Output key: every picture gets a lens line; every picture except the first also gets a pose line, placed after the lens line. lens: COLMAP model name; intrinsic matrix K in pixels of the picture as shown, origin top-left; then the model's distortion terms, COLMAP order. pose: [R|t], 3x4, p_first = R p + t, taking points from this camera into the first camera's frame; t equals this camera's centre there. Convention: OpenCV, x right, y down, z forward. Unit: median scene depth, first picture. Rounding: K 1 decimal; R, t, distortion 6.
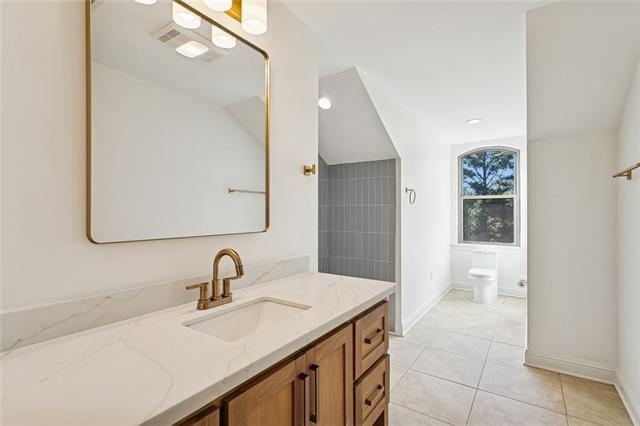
lens RADIAL K [[296.1, 0, 320.0], [0, 296.1, 213.0], [0, 0, 1]] dist [-0.010902, 0.000537]
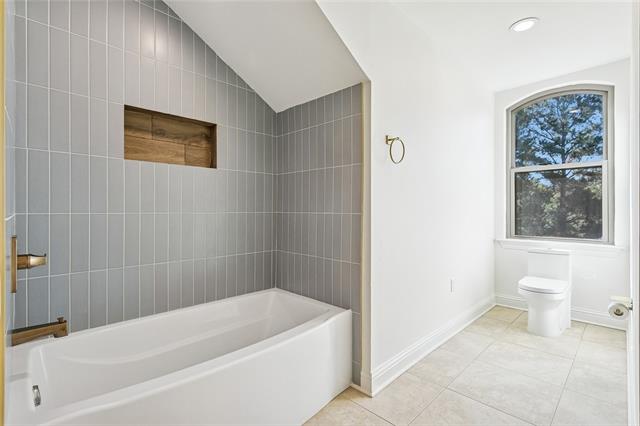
lens RADIAL K [[296.1, 0, 320.0], [0, 296.1, 213.0], [0, 0, 1]] dist [-0.010902, 0.000537]
pose [[0.982805, -0.000314, -0.184645, 0.203194], [0.001730, 0.999970, 0.007510, 0.045827], [0.184637, -0.007700, 0.982777, 0.307701]]
